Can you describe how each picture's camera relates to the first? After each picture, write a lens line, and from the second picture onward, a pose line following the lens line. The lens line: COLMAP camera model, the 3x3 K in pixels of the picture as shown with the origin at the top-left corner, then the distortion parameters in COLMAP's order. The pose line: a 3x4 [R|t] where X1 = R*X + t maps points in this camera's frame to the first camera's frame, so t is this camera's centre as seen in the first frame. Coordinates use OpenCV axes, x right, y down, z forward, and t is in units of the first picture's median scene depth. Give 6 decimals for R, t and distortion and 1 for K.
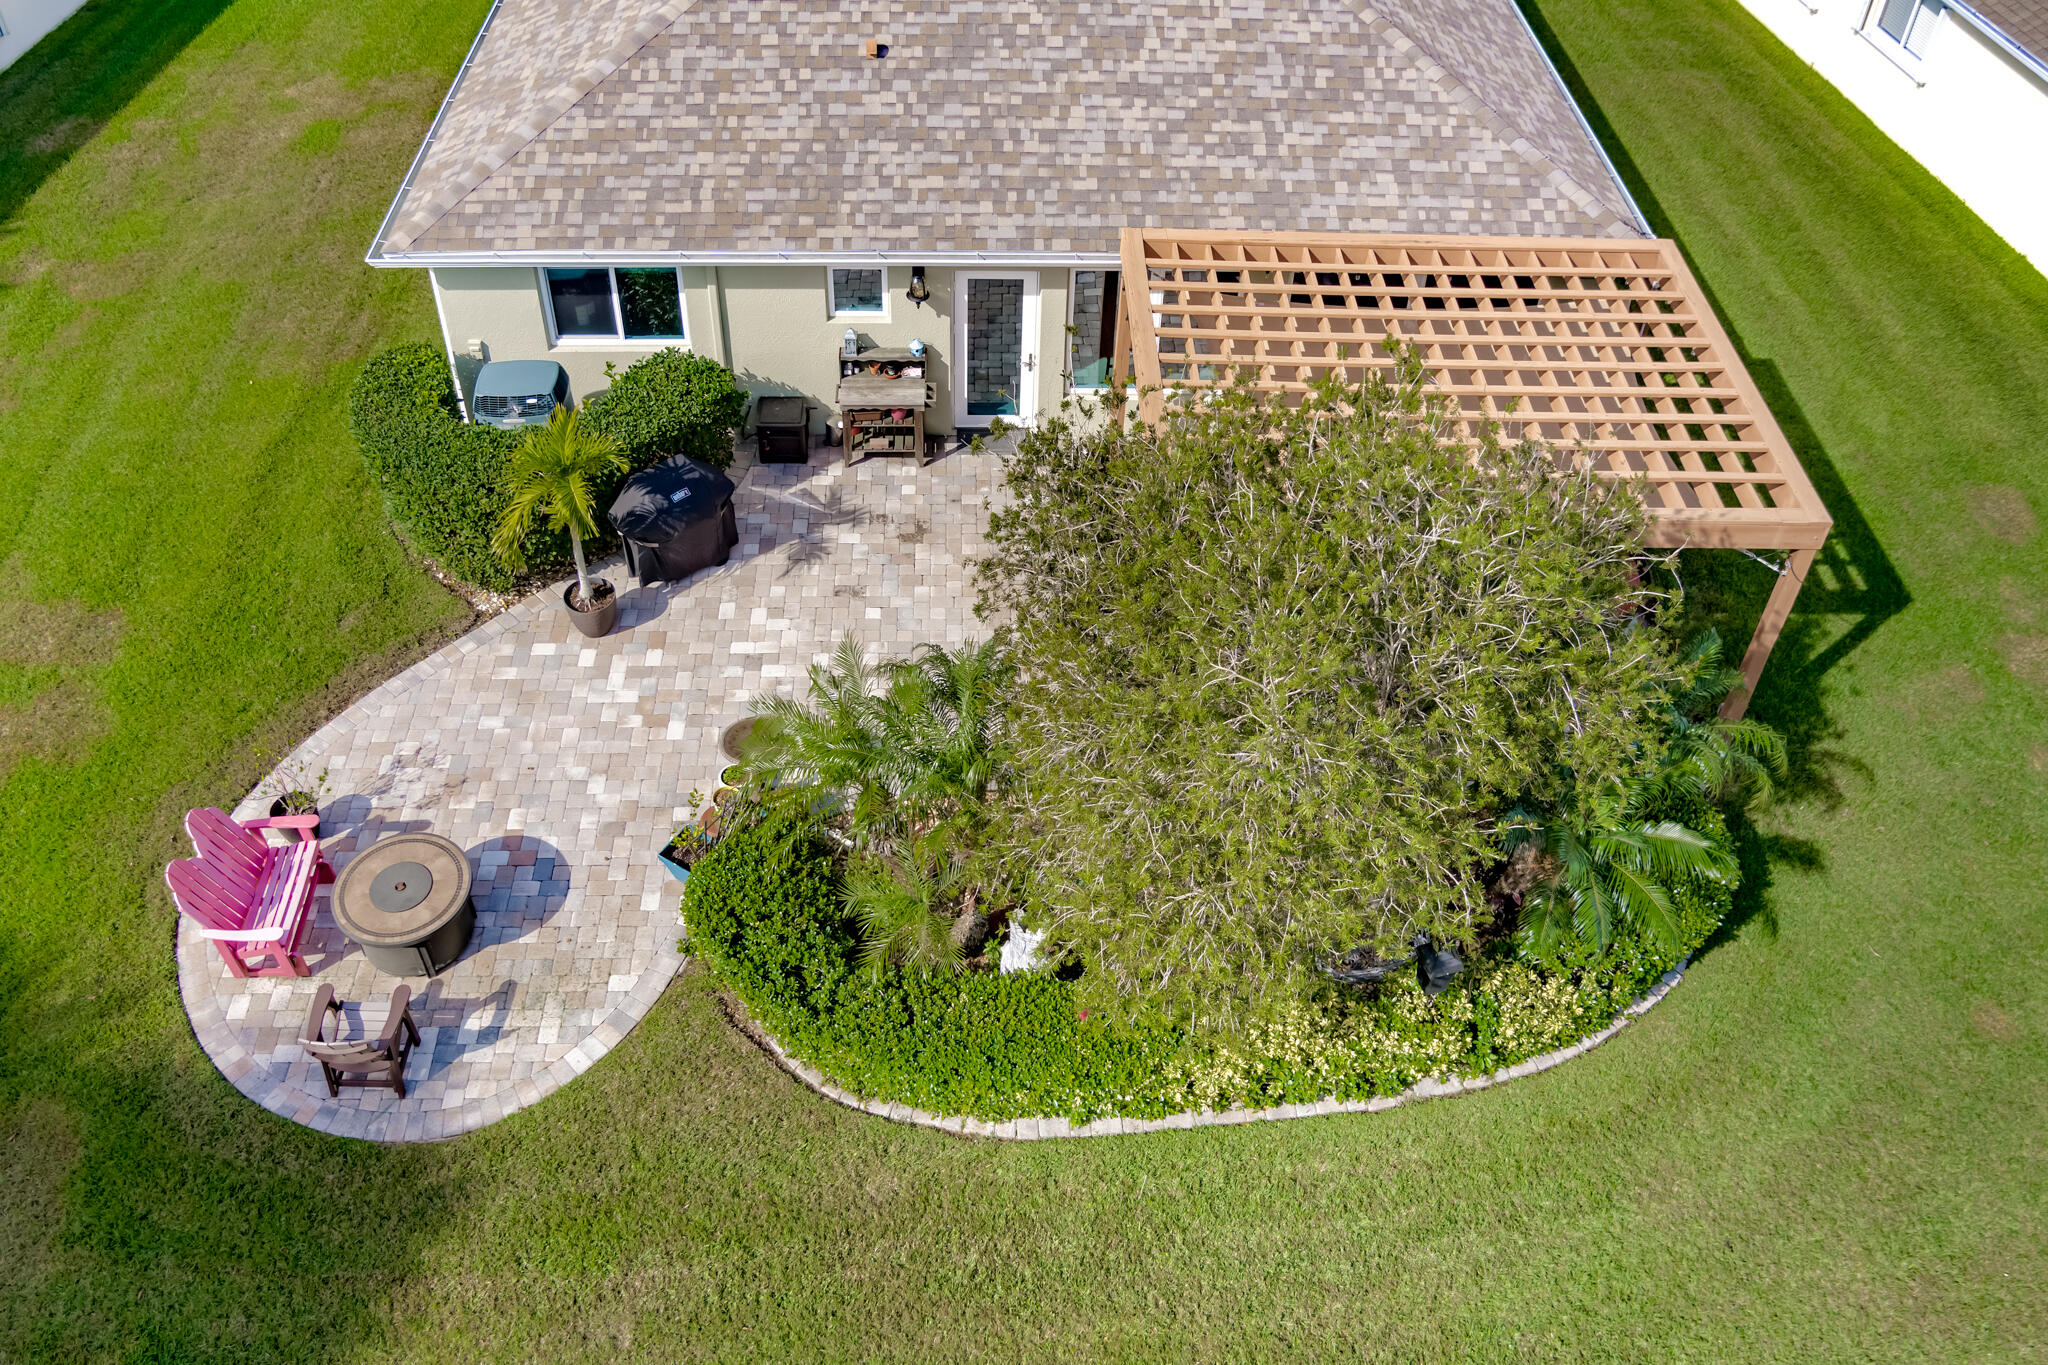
lens RADIAL K [[1677.9, 0, 1077.0], [0, 1677.9, 754.5], [0, 0, 1]] dist [-0.073609, -0.010501]
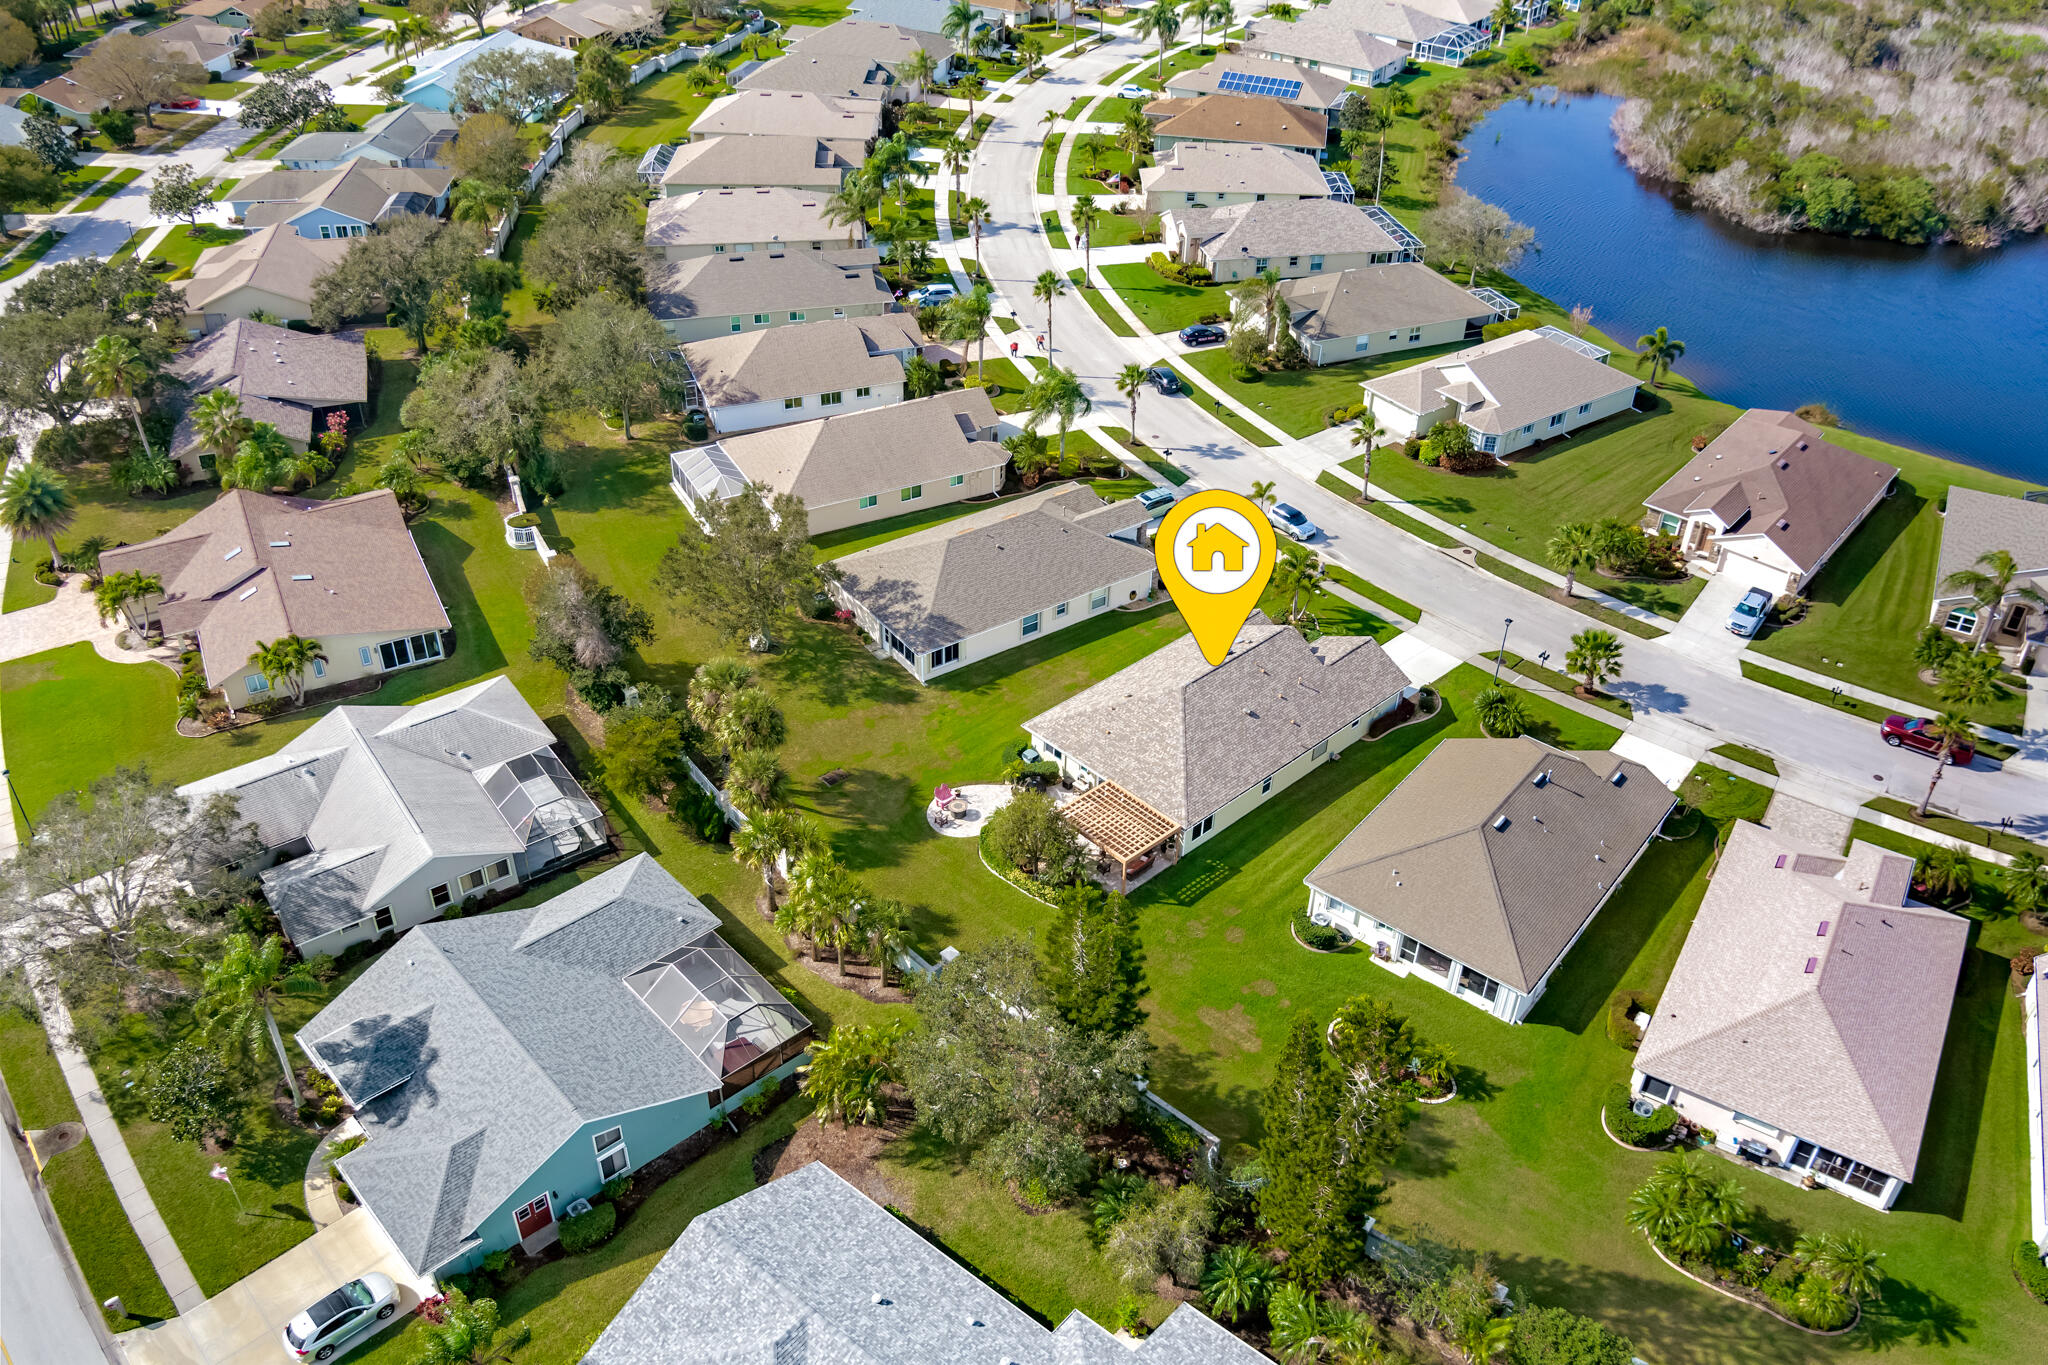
lens RADIAL K [[1716.0, 0, 1005.6], [0, 1716.0, 687.7], [0, 0, 1]] dist [-0.081536, 0.008952]
pose [[0.647988, 0.419433, -0.635757, 3.371940], [-0.555691, 0.831193, -0.018012, -0.258032], [0.520882, 0.364956, 0.771679, -3.836282]]
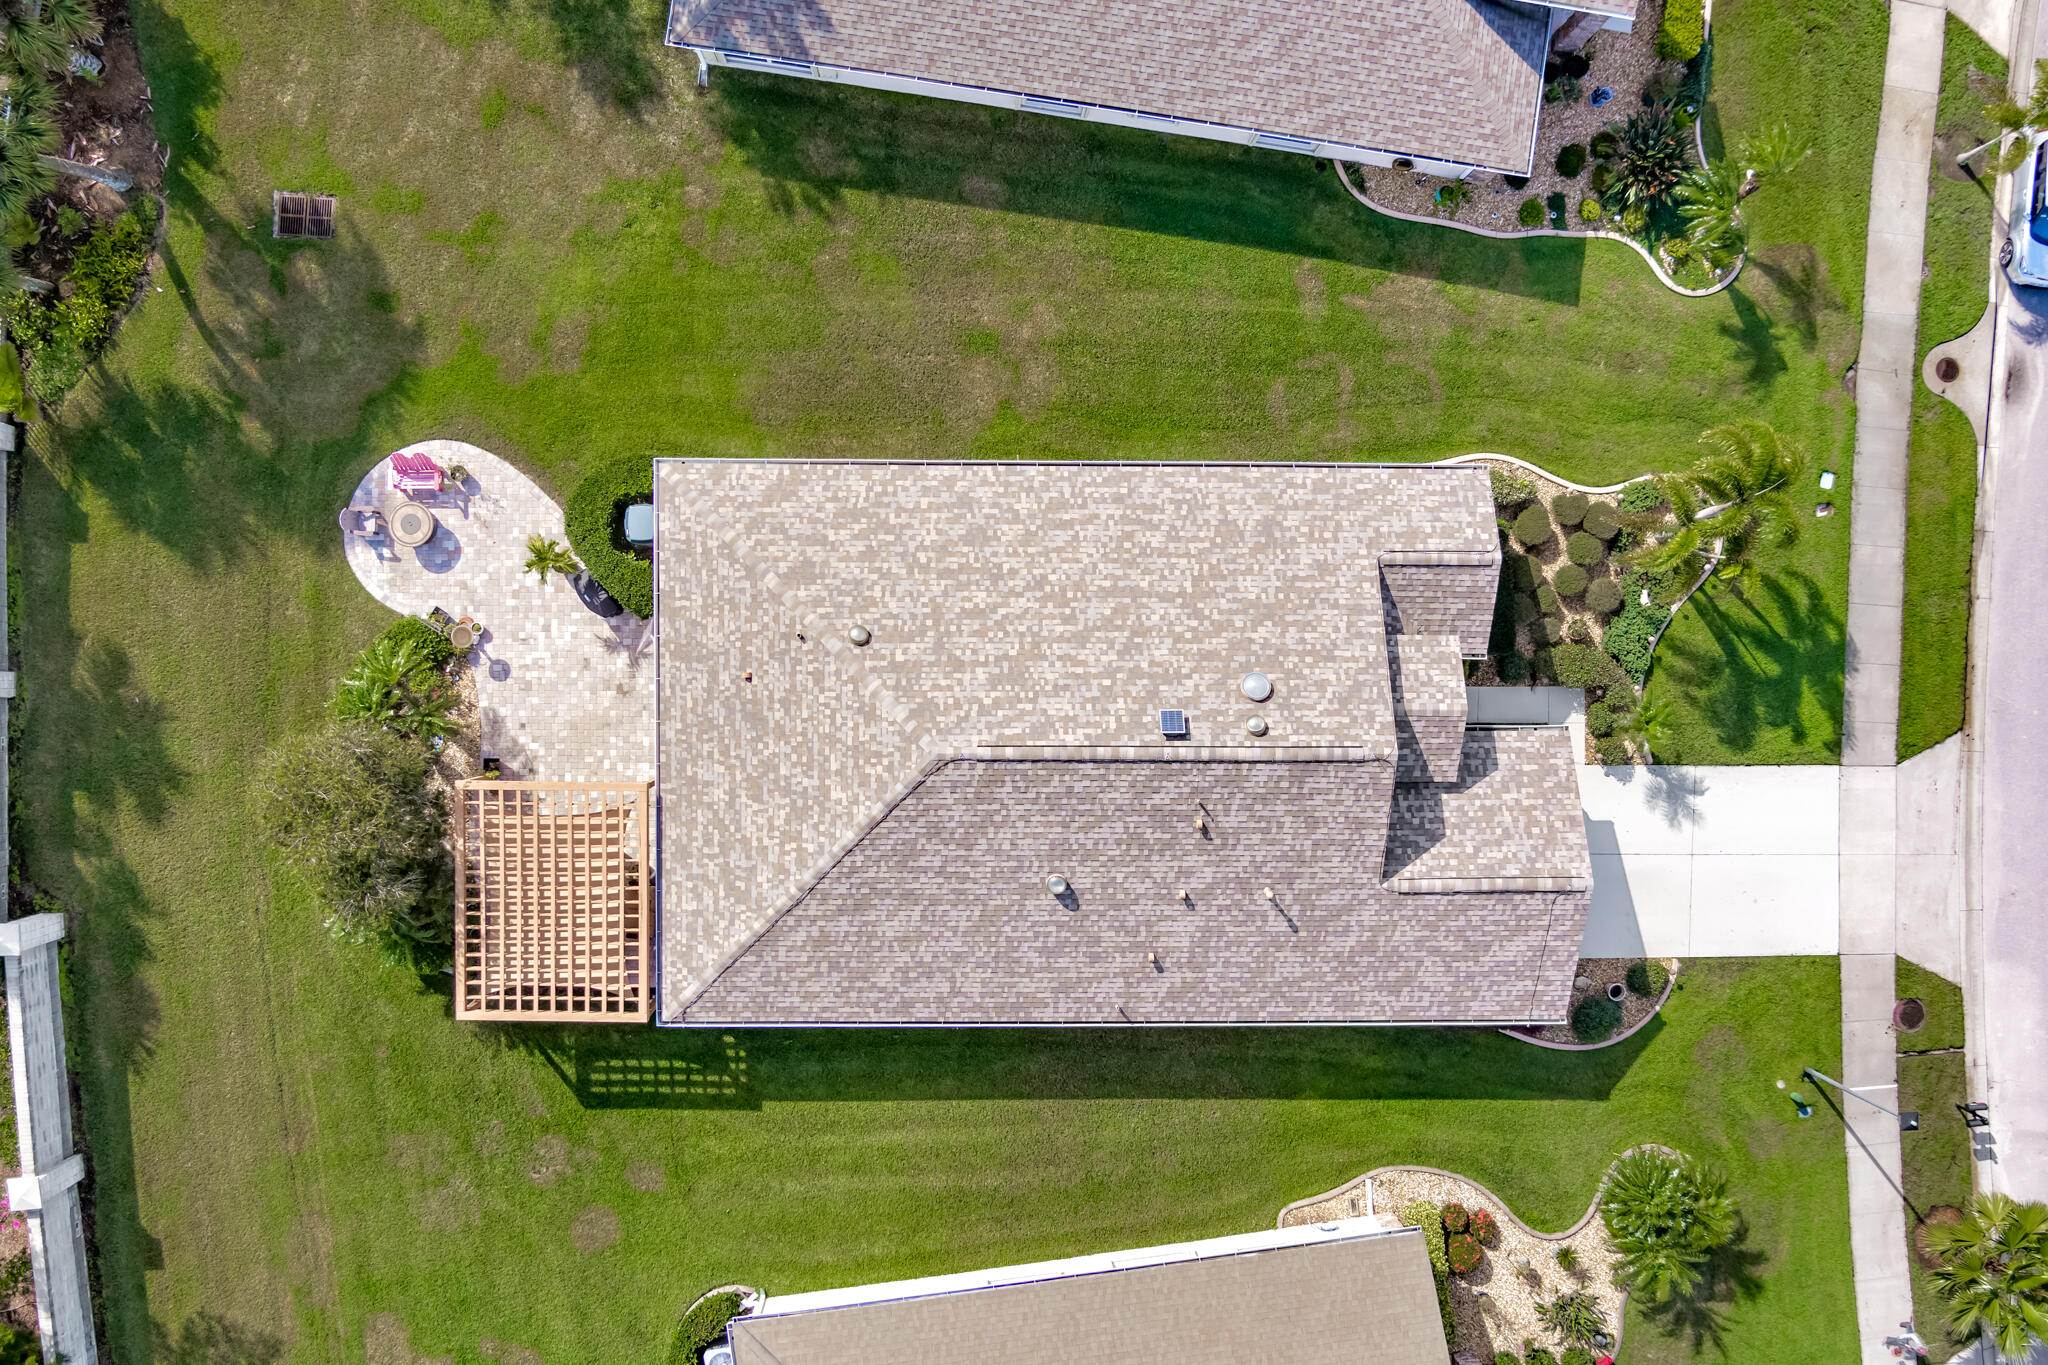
lens RADIAL K [[1677.9, 0, 1077.0], [0, 1677.9, 754.5], [0, 0, 1]] dist [-0.073609, -0.010501]
pose [[-0.048890, 0.998645, 0.017824, -0.083088], [-0.748765, -0.048455, 0.661062, -2.251016], [0.661030, 0.018974, 0.750120, -0.350595]]
